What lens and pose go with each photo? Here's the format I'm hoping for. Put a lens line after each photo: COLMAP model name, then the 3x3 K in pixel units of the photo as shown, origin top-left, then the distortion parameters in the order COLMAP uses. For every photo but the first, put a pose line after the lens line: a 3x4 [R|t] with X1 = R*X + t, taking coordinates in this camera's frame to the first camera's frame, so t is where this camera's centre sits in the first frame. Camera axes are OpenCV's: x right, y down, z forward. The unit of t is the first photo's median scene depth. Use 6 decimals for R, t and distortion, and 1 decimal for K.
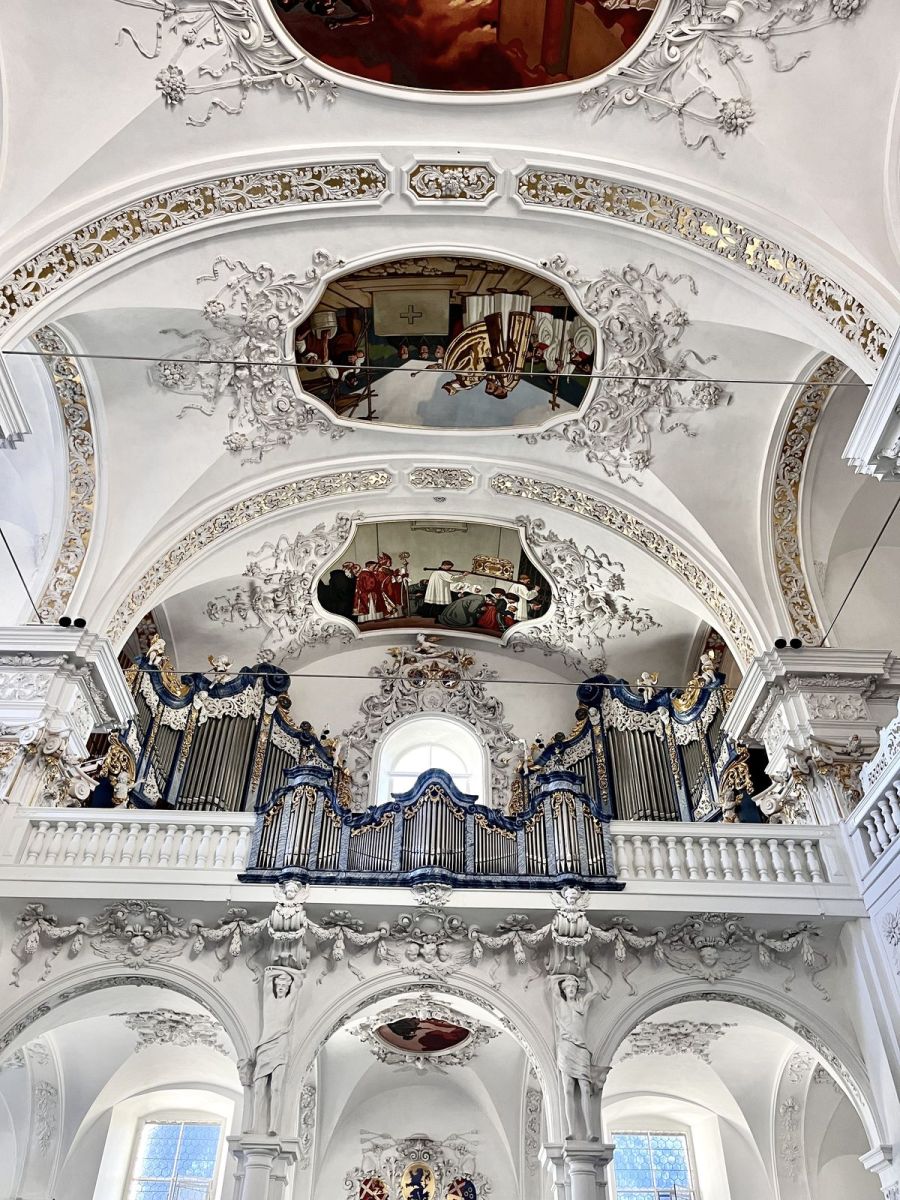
lens RADIAL K [[898.4, 0, 456.2], [0, 898.4, 607.2], [0, 0, 1]] dist [0.060219, -0.082672]
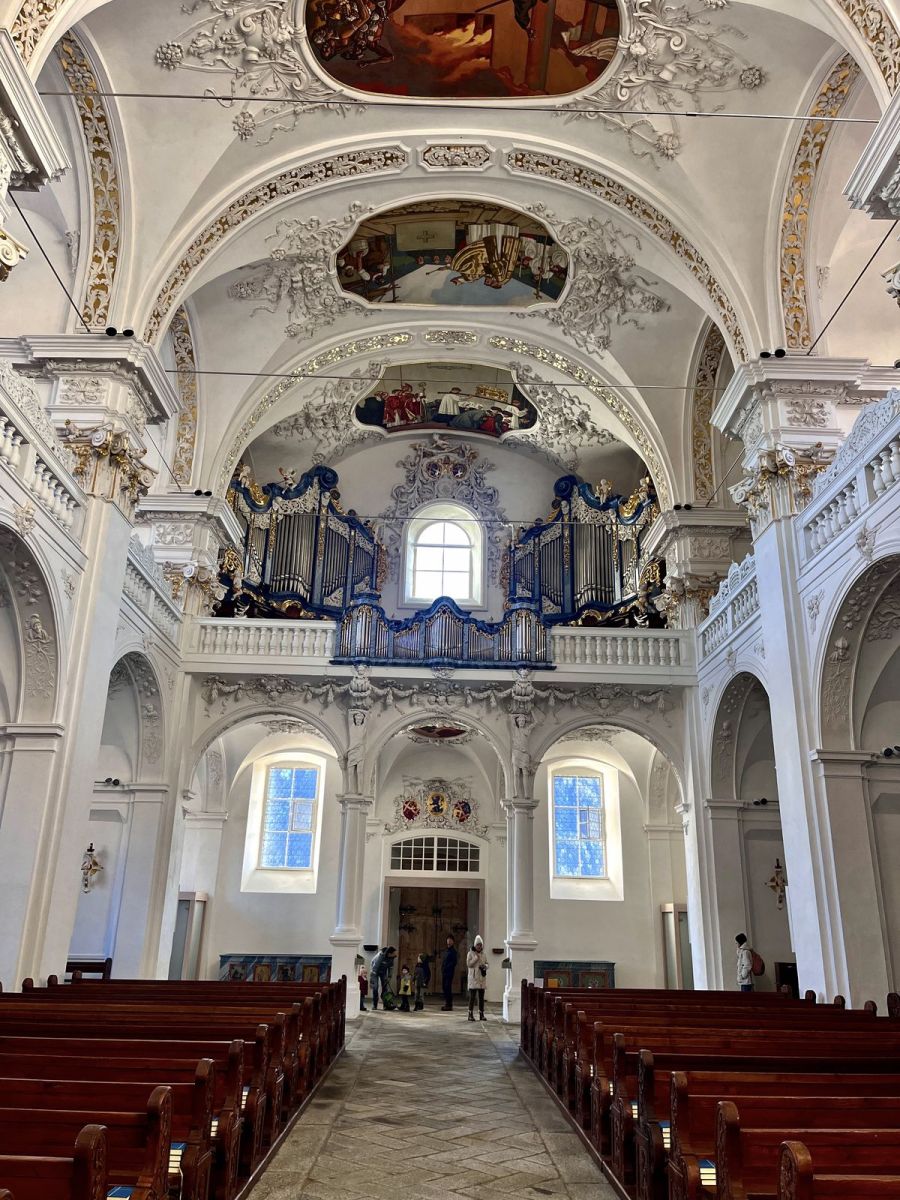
lens RADIAL K [[898.4, 0, 456.2], [0, 898.4, 607.2], [0, 0, 1]] dist [0.060219, -0.082672]
pose [[0.999780, 0.008083, -0.019359, 0.024080], [0.000130, 0.920392, 0.390997, -0.364412], [0.020978, -0.390914, 0.920188, -0.409521]]
